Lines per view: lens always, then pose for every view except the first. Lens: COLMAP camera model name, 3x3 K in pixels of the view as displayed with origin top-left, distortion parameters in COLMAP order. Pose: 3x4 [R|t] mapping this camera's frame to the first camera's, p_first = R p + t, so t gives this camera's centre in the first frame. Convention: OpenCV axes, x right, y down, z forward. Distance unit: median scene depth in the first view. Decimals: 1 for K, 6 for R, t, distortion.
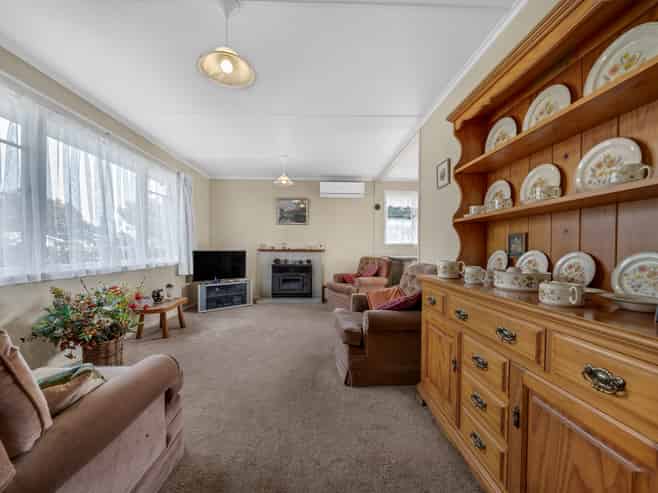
lens RADIAL K [[261.0, 0, 325.9], [0, 261.0, 253.4], [0, 0, 1]] dist [-0.001638, -0.000281]
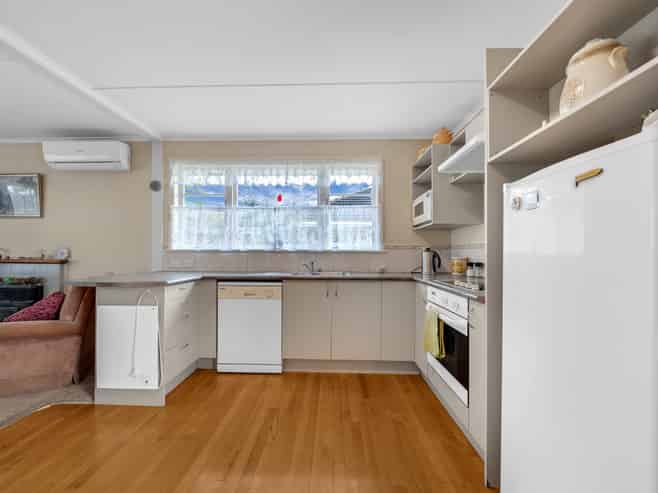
lens RADIAL K [[261.0, 0, 325.9], [0, 261.0, 253.4], [0, 0, 1]] dist [-0.001638, -0.000281]
pose [[0.997592, -0.005003, -0.069178, 0.729060], [0.003514, 0.999760, -0.021622, -0.016516], [0.069270, 0.021327, 0.997370, 0.534605]]
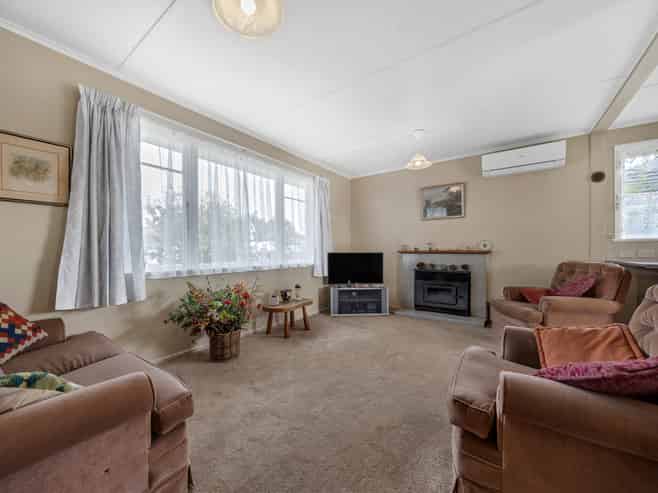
lens RADIAL K [[261.0, 0, 325.9], [0, 261.0, 253.4], [0, 0, 1]] dist [-0.001638, -0.000281]
pose [[0.785104, -0.002901, -0.619357, 0.094872], [-0.005336, 0.999920, -0.011448, 0.003739], [0.619340, 0.012292, 0.785026, 0.201235]]
